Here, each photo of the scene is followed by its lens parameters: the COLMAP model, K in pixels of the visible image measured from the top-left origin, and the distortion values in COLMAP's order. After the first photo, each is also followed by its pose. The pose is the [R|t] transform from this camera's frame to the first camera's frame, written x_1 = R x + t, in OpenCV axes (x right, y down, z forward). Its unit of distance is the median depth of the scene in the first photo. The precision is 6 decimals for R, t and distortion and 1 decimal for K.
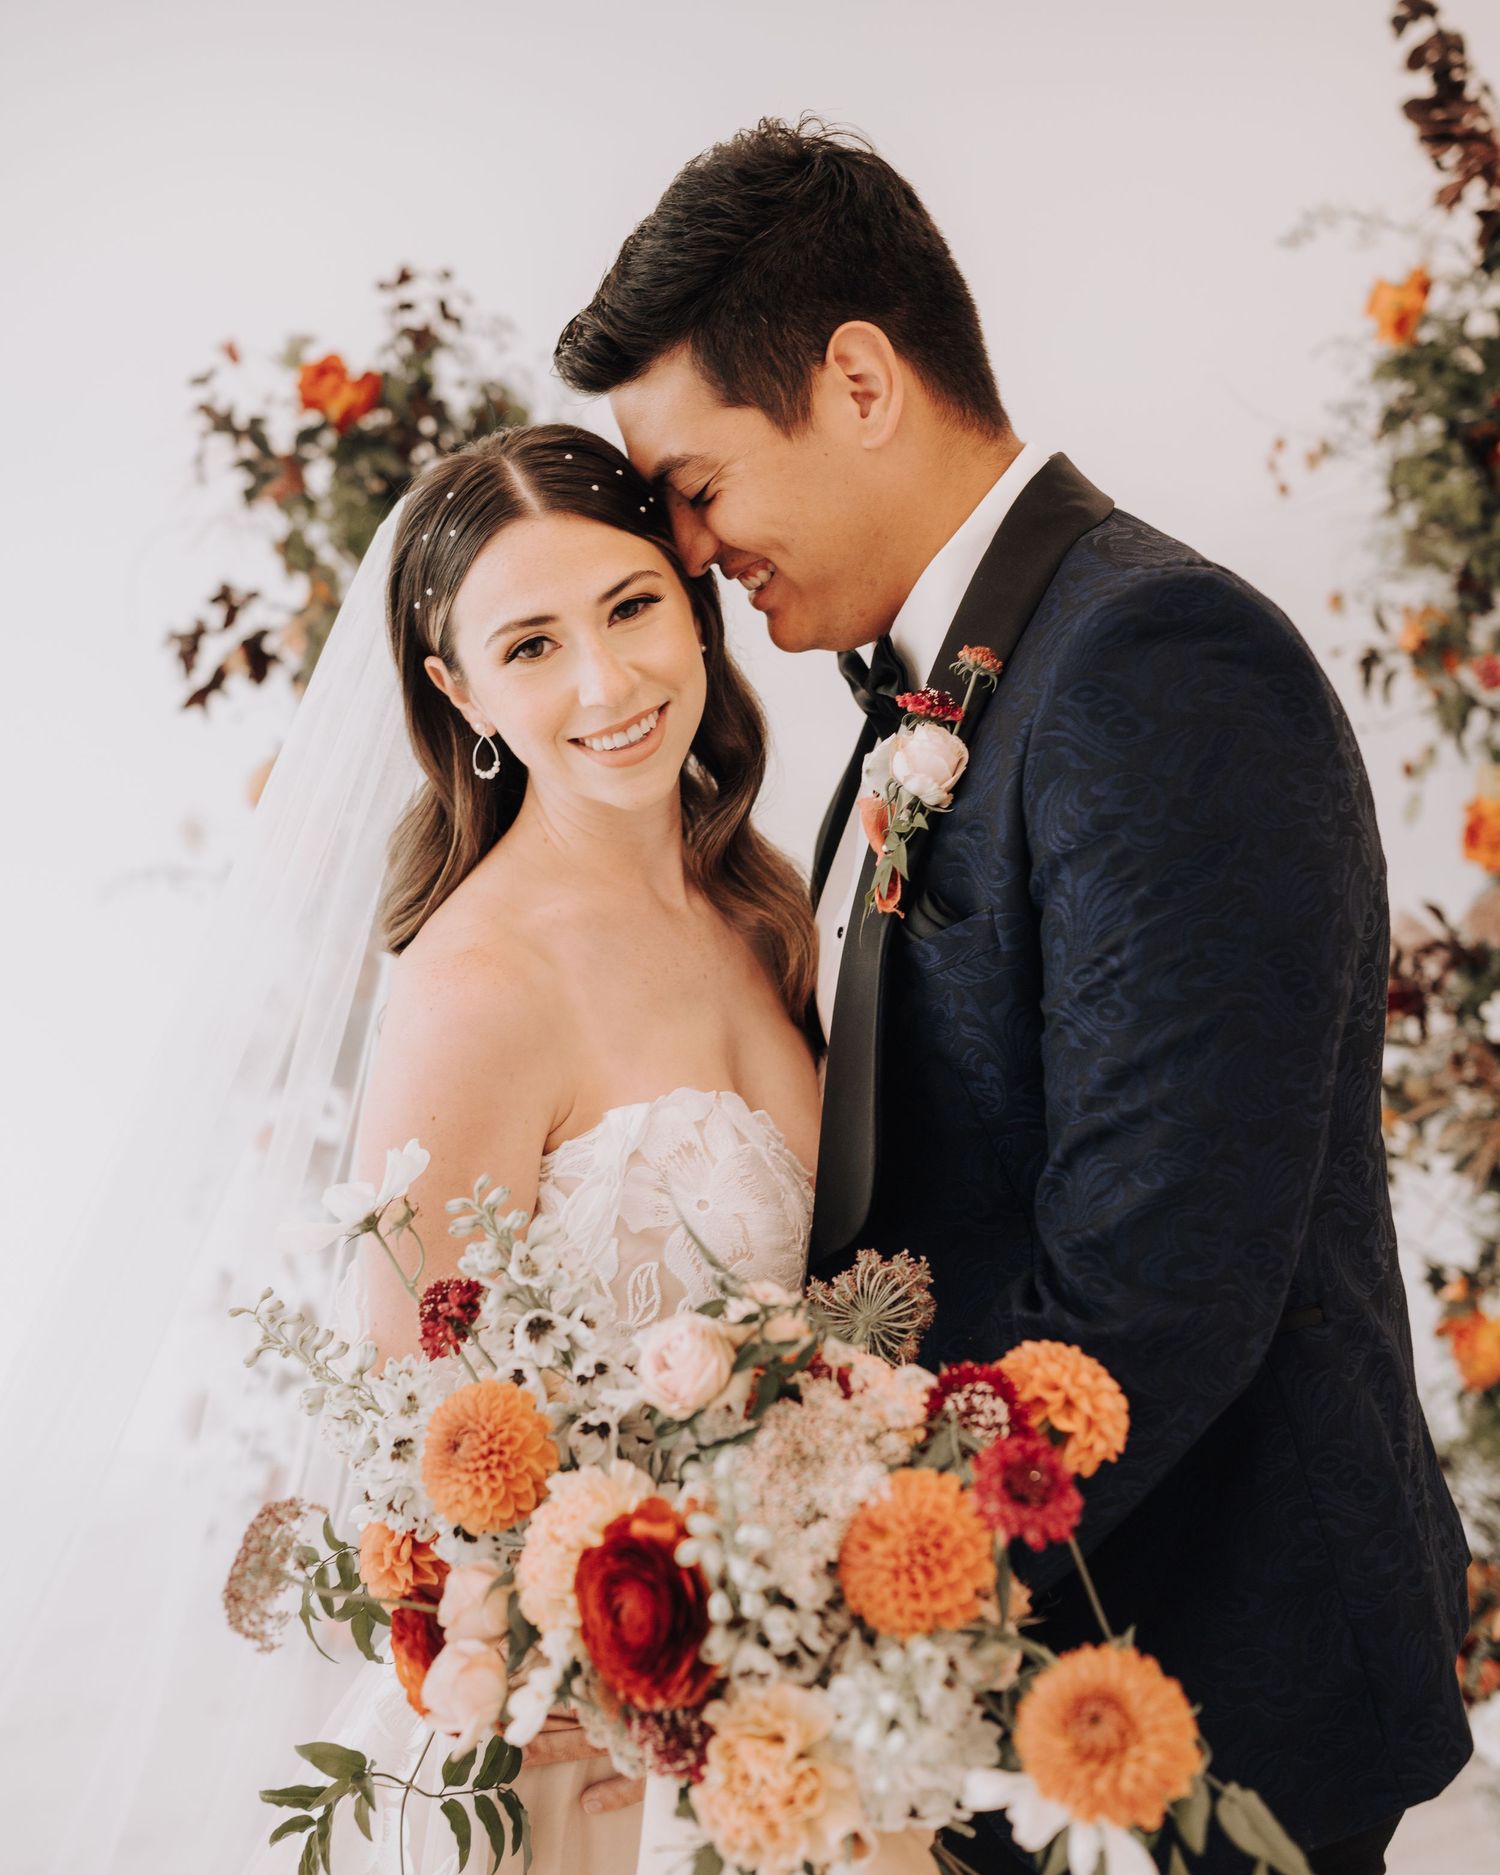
lens RADIAL K [[2252.3, 0, 731.3], [0, 2252.3, 857.1], [0, 0, 1]] dist [-0.007117, 0.000000]
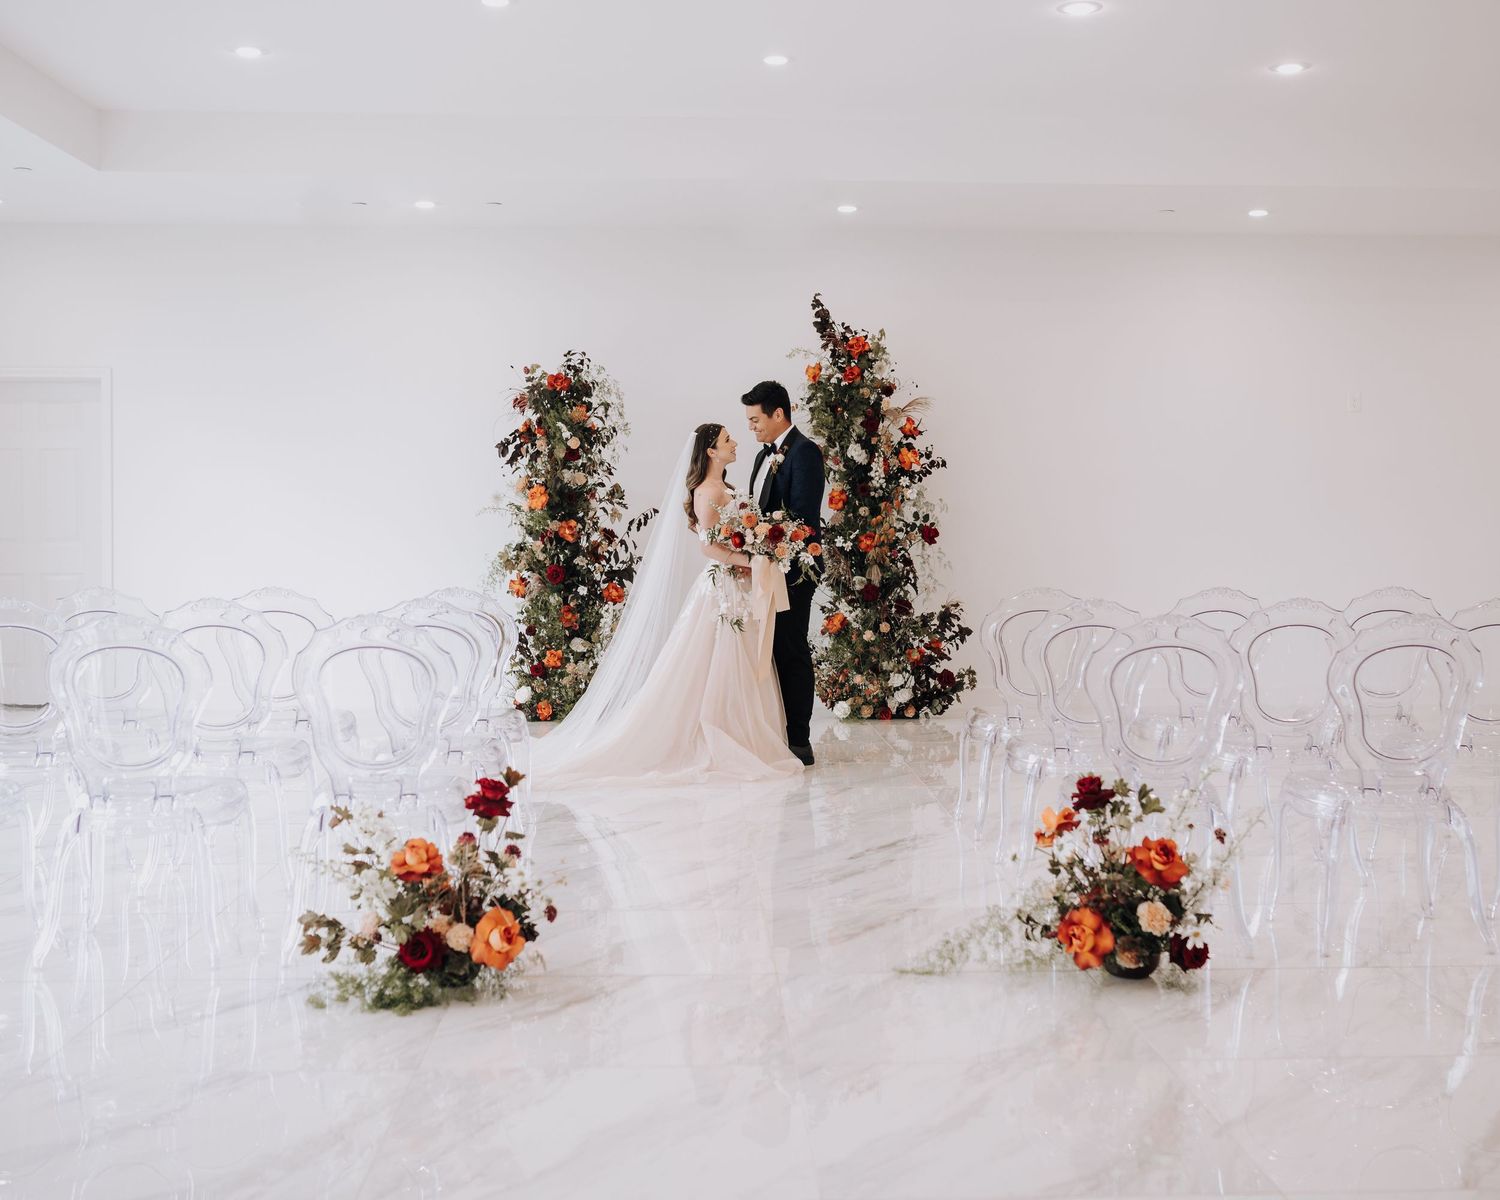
lens RADIAL K [[1909.2, 0, 793.2], [0, 1909.2, 534.1], [0, 0, 1]] dist [-0.000467, 0.000000]
pose [[0.943392, 0.012685, 0.331436, -0.879351], [0.008211, 0.998069, -0.061572, 0.261714], [-0.331577, 0.060808, 0.941466, -2.226257]]
